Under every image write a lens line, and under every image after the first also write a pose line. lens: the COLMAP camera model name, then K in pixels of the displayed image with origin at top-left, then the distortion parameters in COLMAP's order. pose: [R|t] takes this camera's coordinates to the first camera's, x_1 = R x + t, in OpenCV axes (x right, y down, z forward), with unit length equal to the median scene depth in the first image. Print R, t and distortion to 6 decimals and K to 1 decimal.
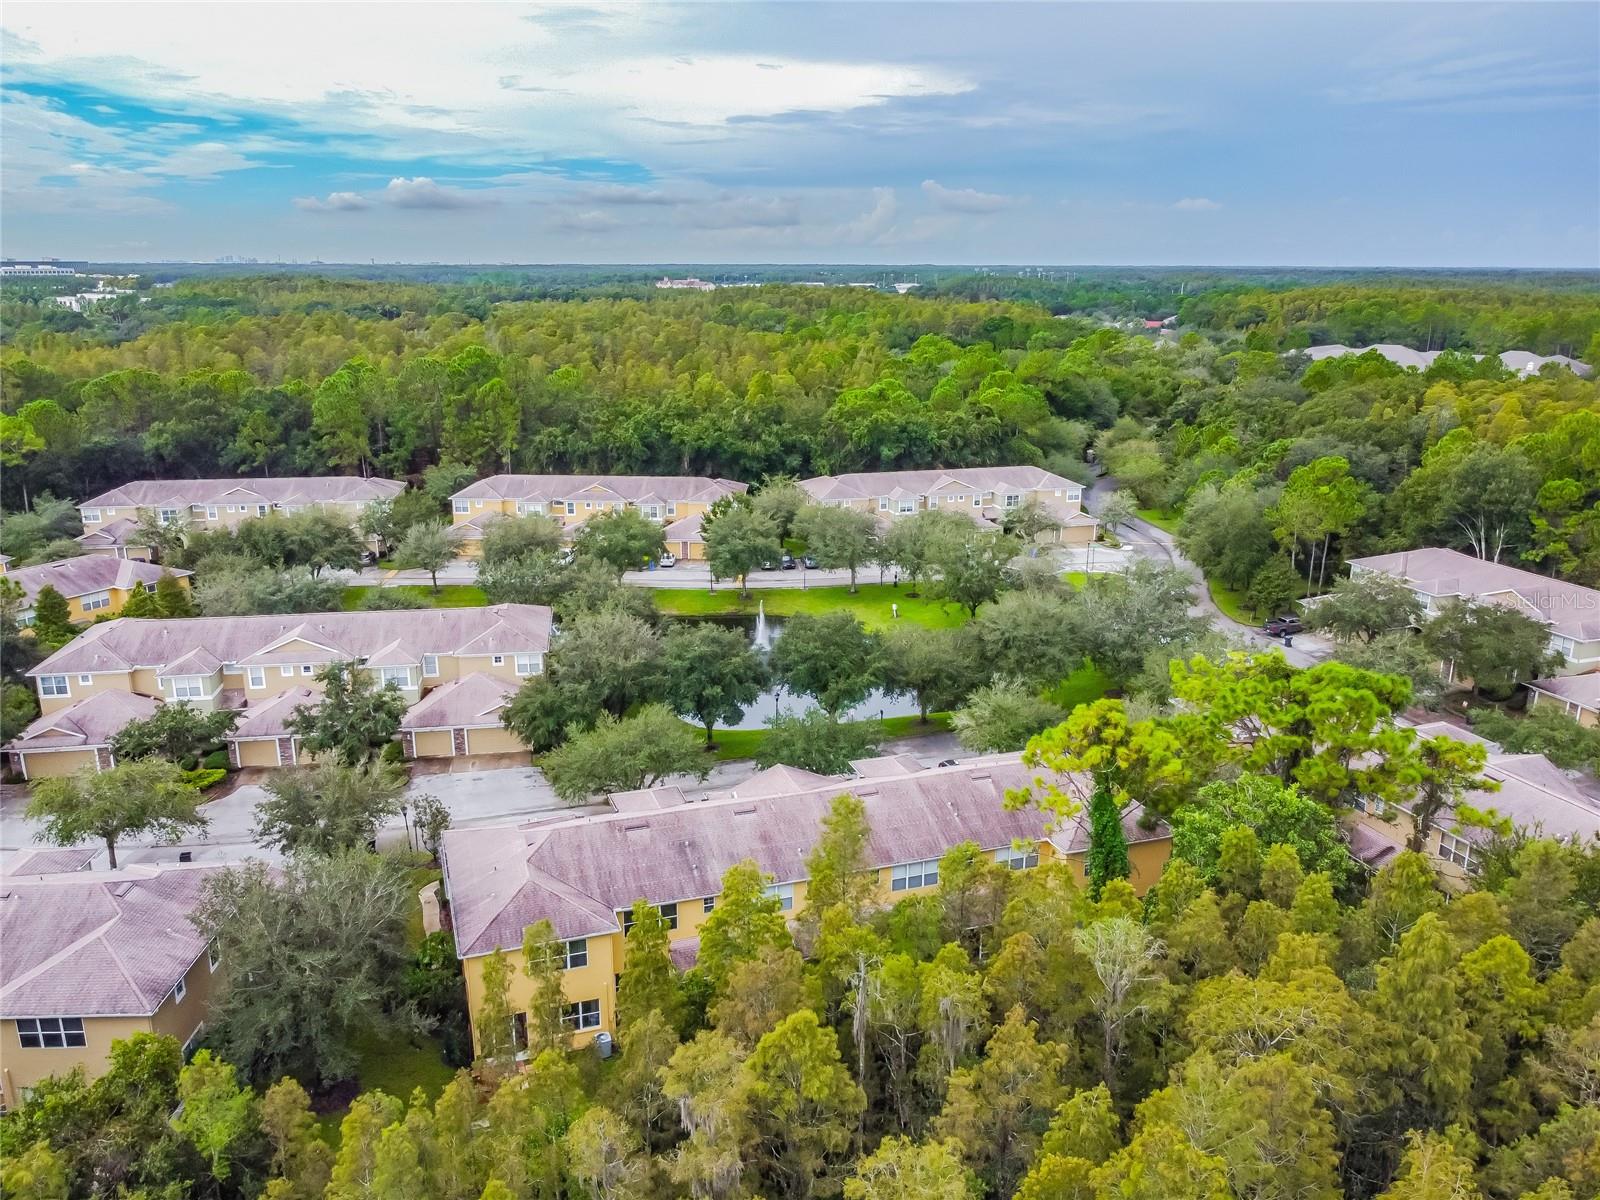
lens RADIAL K [[1228.6, 0, 795.0], [0, 1228.6, 607.3], [0, 0, 1]] dist [0.002077, -0.007479]
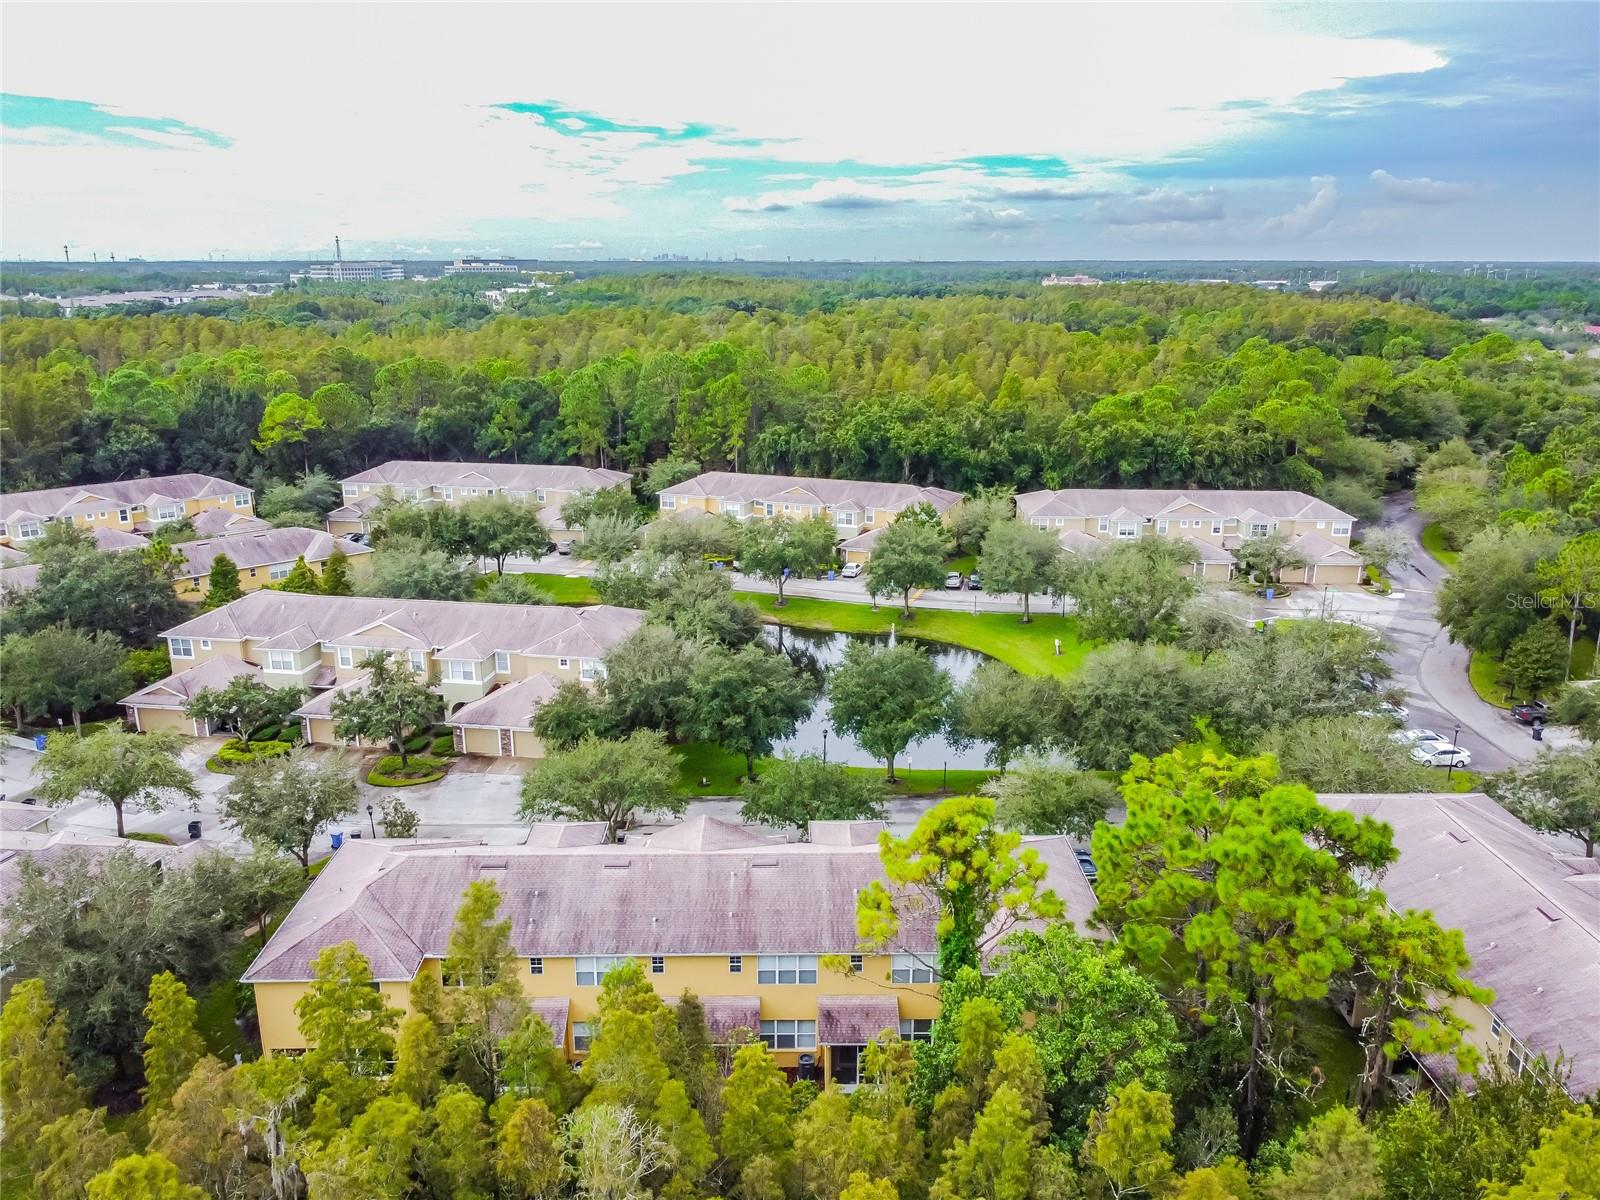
lens RADIAL K [[1228.6, 0, 795.0], [0, 1228.6, 607.3], [0, 0, 1]] dist [0.002077, -0.007479]
pose [[0.948463, 0.083417, -0.305713, 0.131131], [-0.082681, 0.996457, 0.015379, -0.018139], [0.305913, 0.010690, 0.952000, 0.069708]]
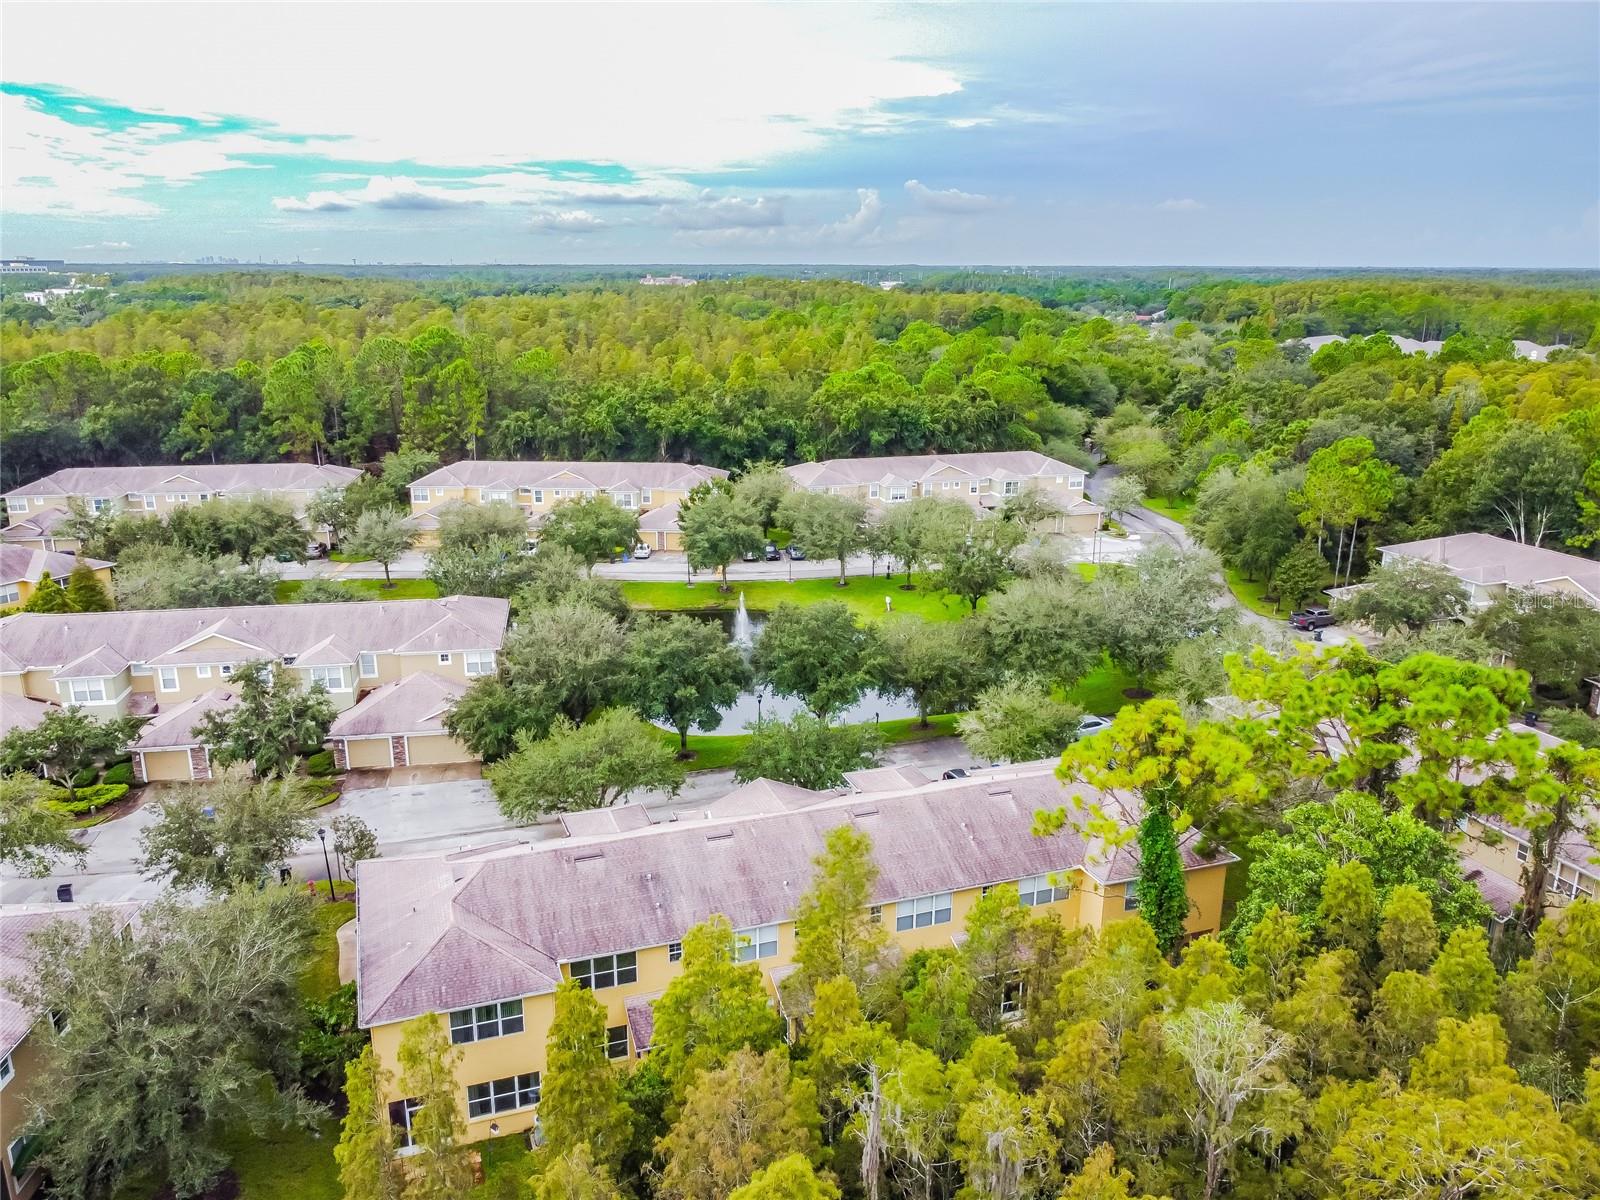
lens RADIAL K [[1226.4, 0, 794.0], [0, 1226.4, 607.8], [0, 0, 1]] dist [0.000558, -0.007067]
pose [[0.999932, -0.003890, 0.011005, 0.000417], [0.003893, 0.999992, -0.000240, 0.004391], [-0.011004, 0.000282, 0.999939, 0.064151]]
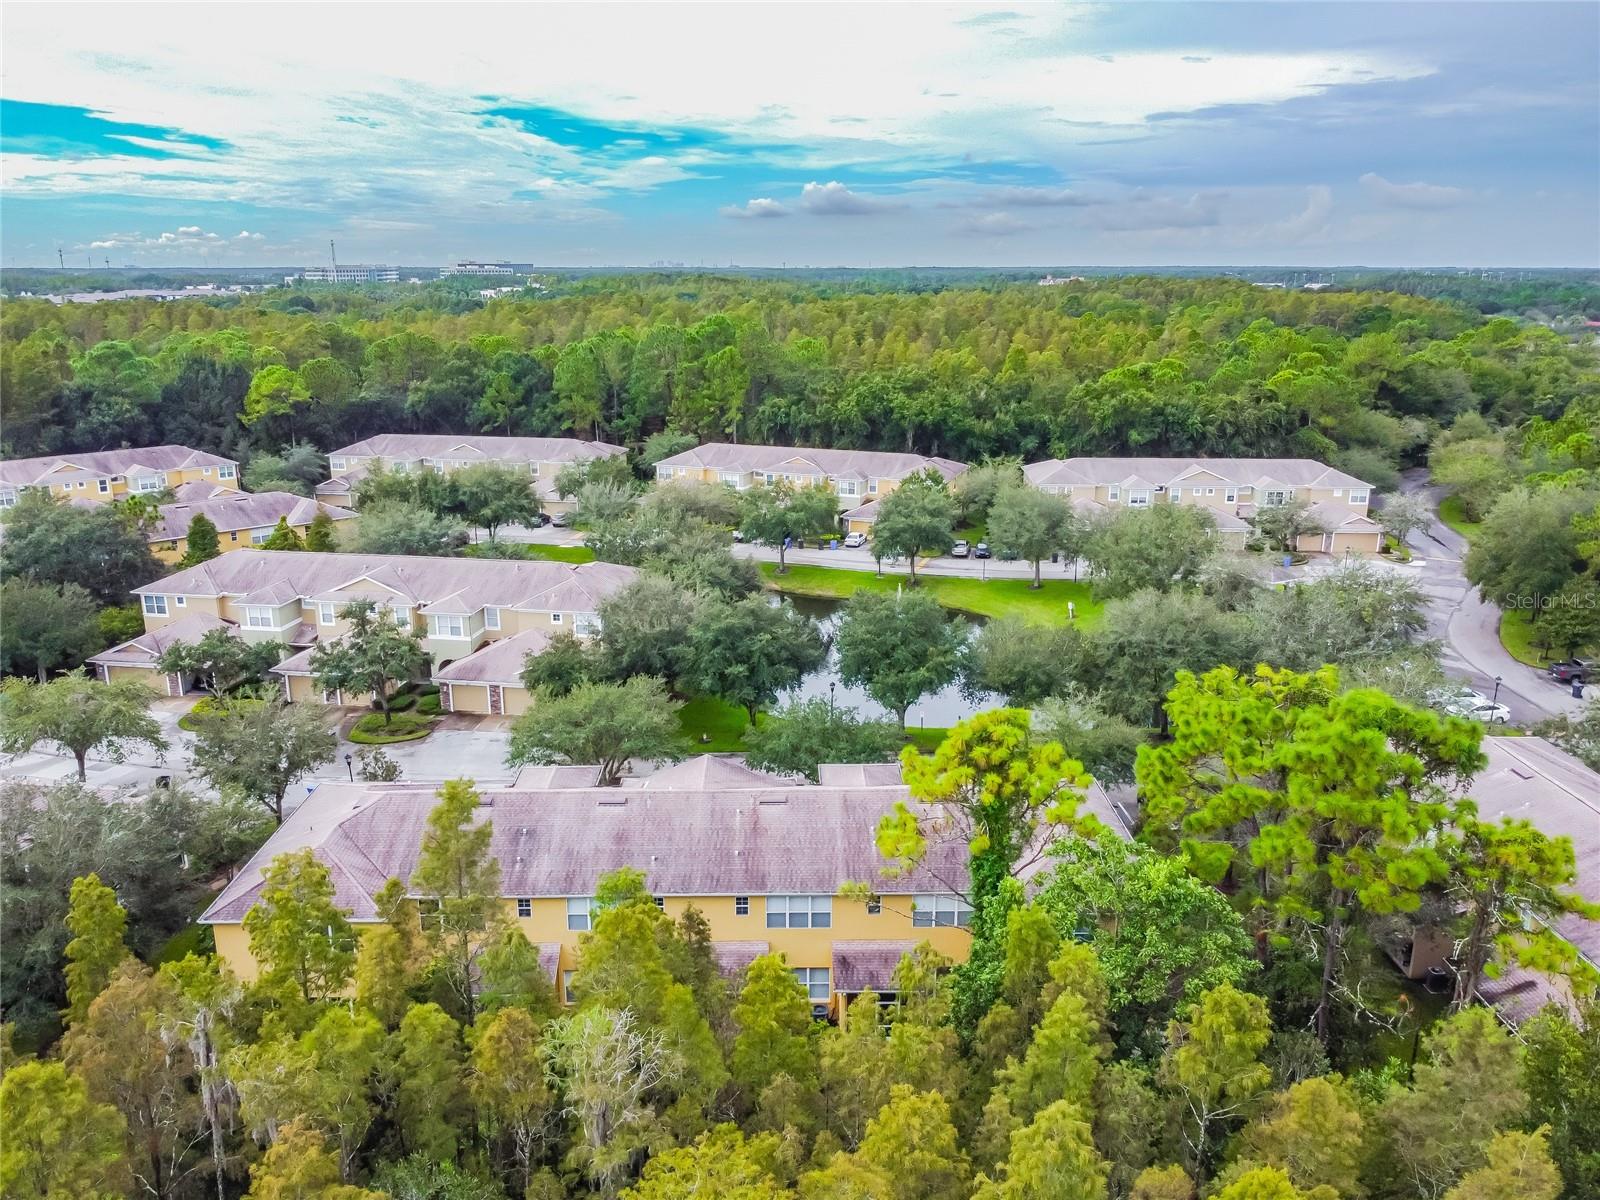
lens RADIAL K [[1226.4, 0, 794.0], [0, 1226.4, 607.8], [0, 0, 1]] dist [0.000558, -0.007067]
pose [[0.949477, 0.080348, -0.303377, 0.120760], [-0.081176, 0.996651, 0.009902, 0.006513], [0.303157, 0.015225, 0.952819, 0.095537]]
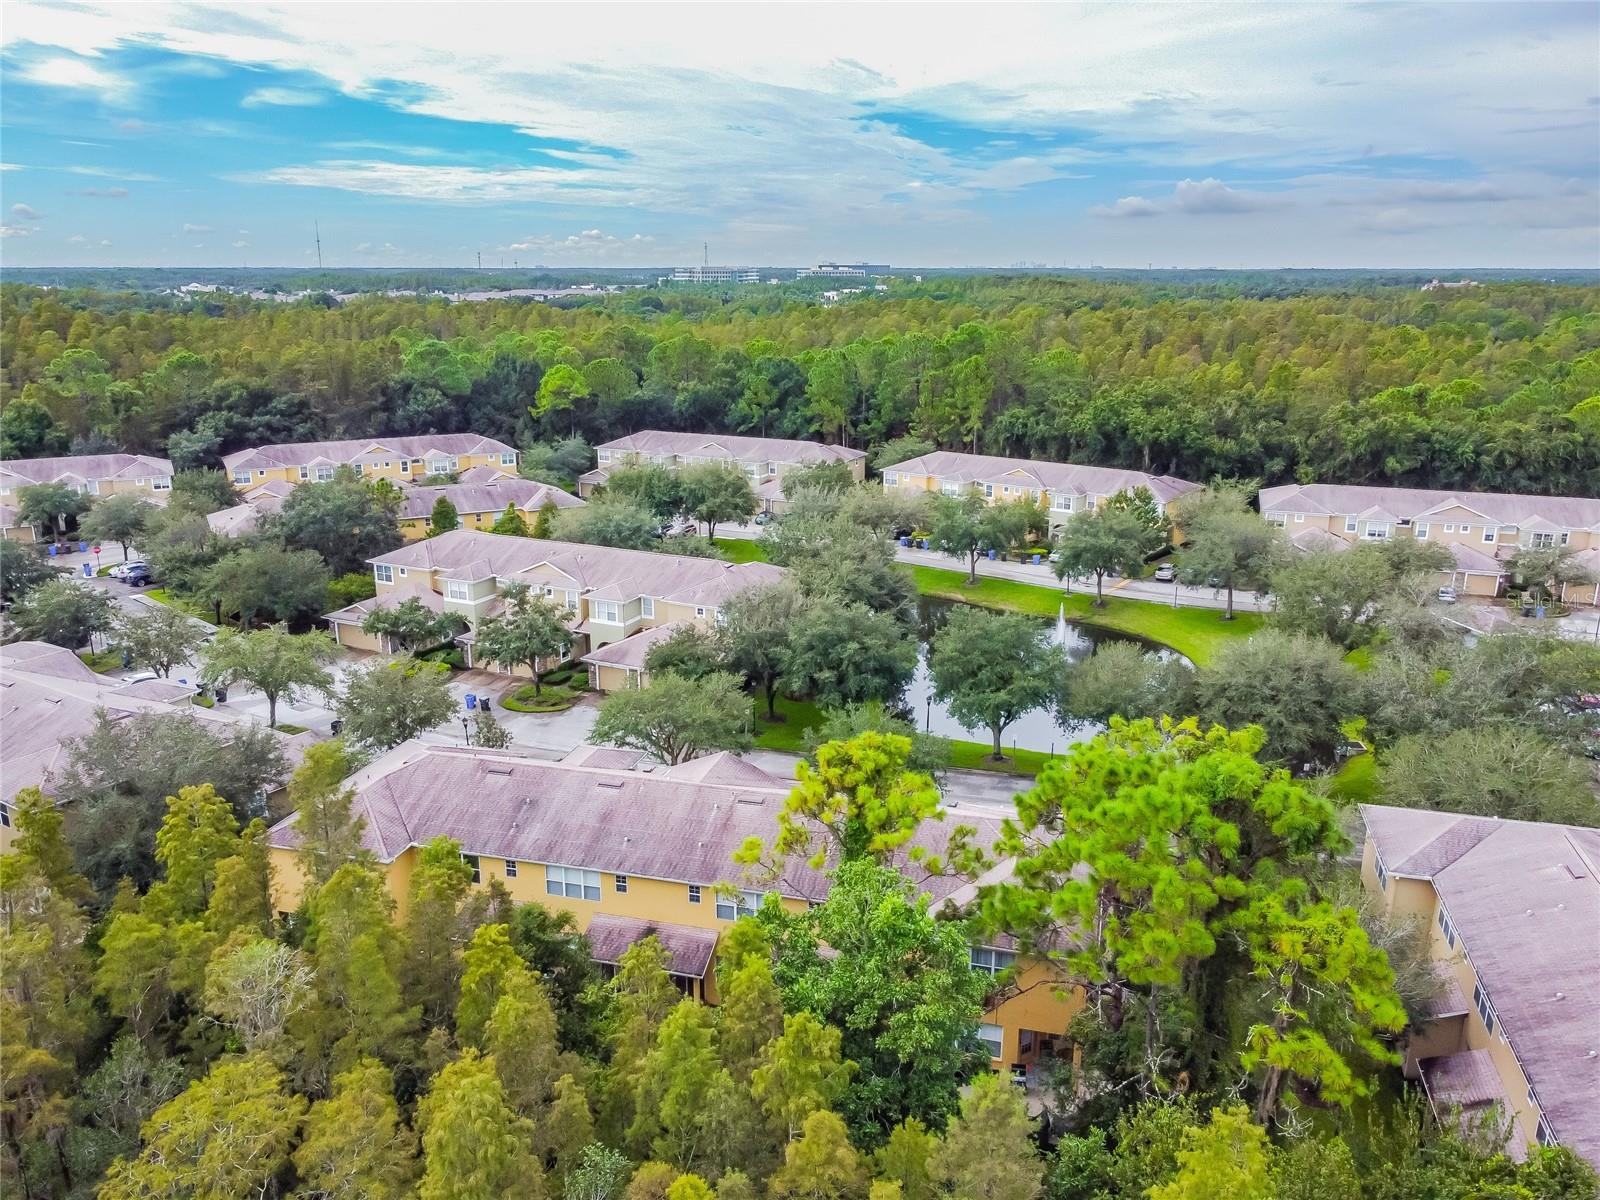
lens RADIAL K [[1219.6, 0, 797.1], [0, 1219.6, 606.5], [0, 0, 1]] dist [-0.000239, -0.006005]
pose [[0.823206, 0.149538, -0.547695, 0.208744], [-0.151341, 0.987582, 0.042170, -0.008641], [0.547199, 0.048174, 0.835615, 0.122347]]
